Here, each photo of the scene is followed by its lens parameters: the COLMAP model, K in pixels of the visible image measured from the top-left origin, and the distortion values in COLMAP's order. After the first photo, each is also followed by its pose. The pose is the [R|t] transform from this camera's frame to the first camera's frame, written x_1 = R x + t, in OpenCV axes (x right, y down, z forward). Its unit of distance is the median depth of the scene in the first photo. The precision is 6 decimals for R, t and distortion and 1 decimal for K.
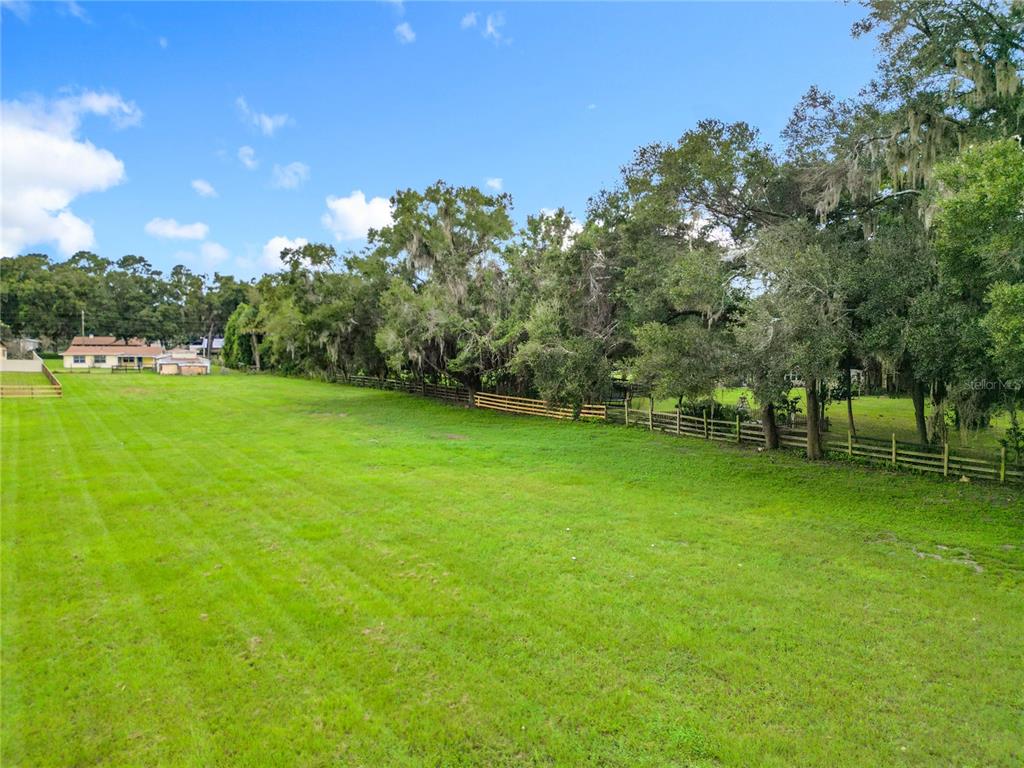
lens RADIAL K [[721.8, 0, 516.8], [0, 721.8, 387.5], [0, 0, 1]] dist [0.085184, -0.076489]
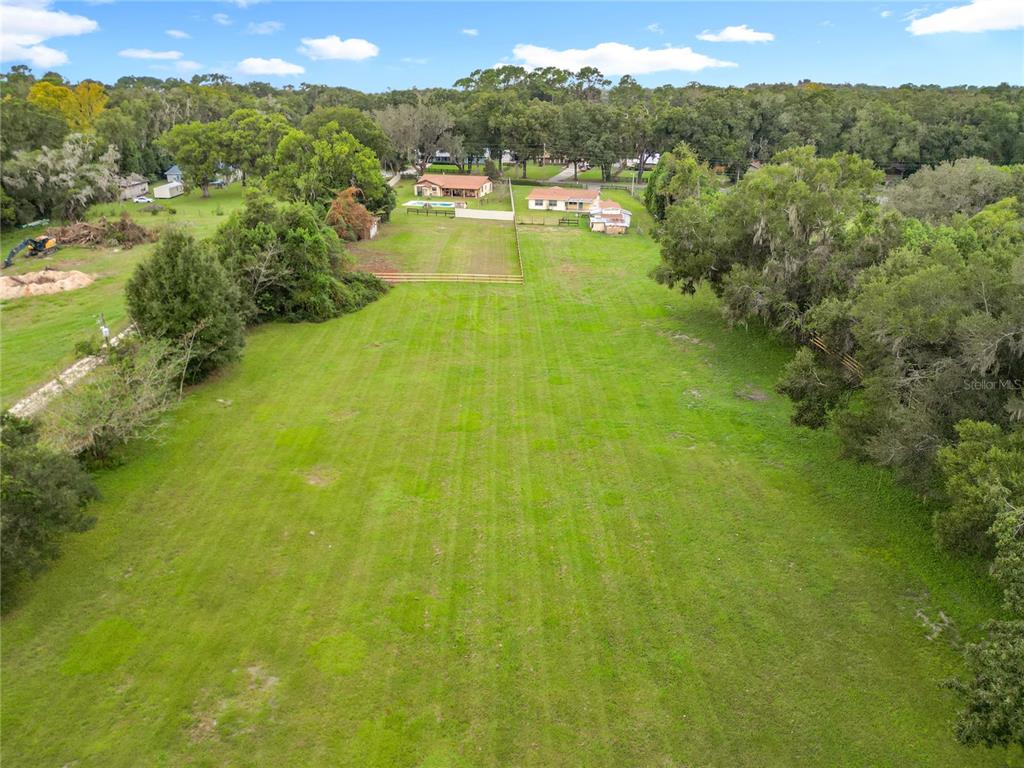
lens RADIAL K [[721.8, 0, 516.8], [0, 721.8, 387.5], [0, 0, 1]] dist [0.085184, -0.076489]
pose [[0.841291, 0.189397, -0.506318, 0.042921], [-0.040895, 0.956230, 0.289745, -0.062478], [0.539033, -0.223054, 0.812213, -0.067399]]
